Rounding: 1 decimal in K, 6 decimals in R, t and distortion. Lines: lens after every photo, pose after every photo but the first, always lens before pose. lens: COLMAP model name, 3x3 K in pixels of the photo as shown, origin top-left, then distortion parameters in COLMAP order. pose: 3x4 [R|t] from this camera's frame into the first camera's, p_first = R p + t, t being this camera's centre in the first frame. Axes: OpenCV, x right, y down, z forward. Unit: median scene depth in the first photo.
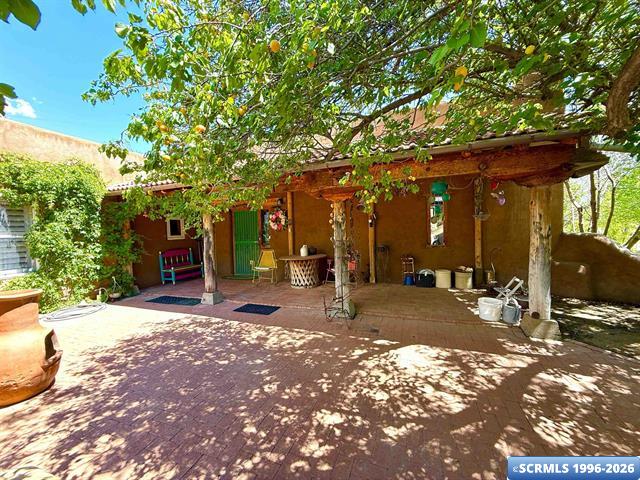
lens RADIAL K [[255.1, 0, 316.4], [0, 255.1, 239.4], [0, 0, 1]] dist [-0.000667, 0.000564]
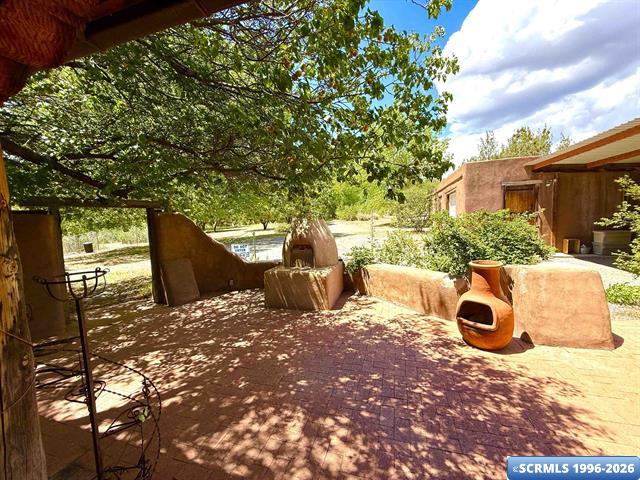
lens RADIAL K [[255.1, 0, 318.4], [0, 255.1, 242.6], [0, 0, 1]] dist [-0.000667, 0.000564]
pose [[-0.994983, 0.073781, -0.067561, -0.166785], [0.064943, 0.990058, 0.124771, -0.049991], [0.076095, 0.119758, -0.989883, 1.164738]]
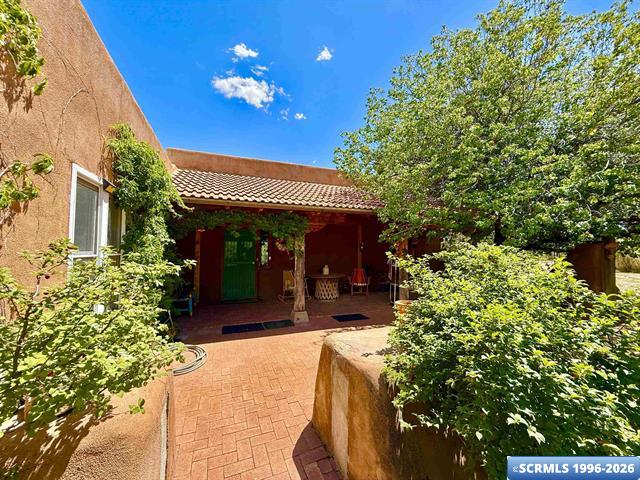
lens RADIAL K [[255.1, 0, 316.9], [0, 255.1, 239.8], [0, 0, 1]] dist [-0.000667, 0.000564]
pose [[0.734107, 0.060982, 0.676290, -1.298934], [-0.007192, 0.996602, -0.082059, 0.002468], [-0.678996, 0.055376, 0.732051, 0.206040]]
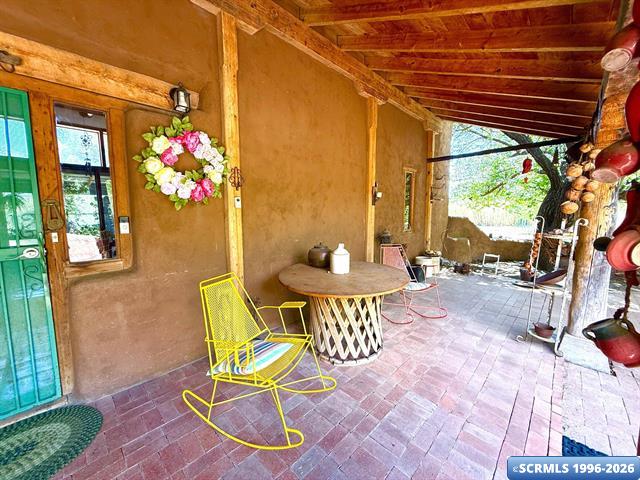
lens RADIAL K [[255.1, 0, 319.7], [0, 255.1, 237.6], [0, 0, 1]] dist [-0.000667, 0.000564]
pose [[0.371457, -0.063684, 0.926264, -0.598121], [0.027110, 0.997963, 0.057742, -0.014488], [-0.928054, 0.003662, 0.372427, 1.280465]]
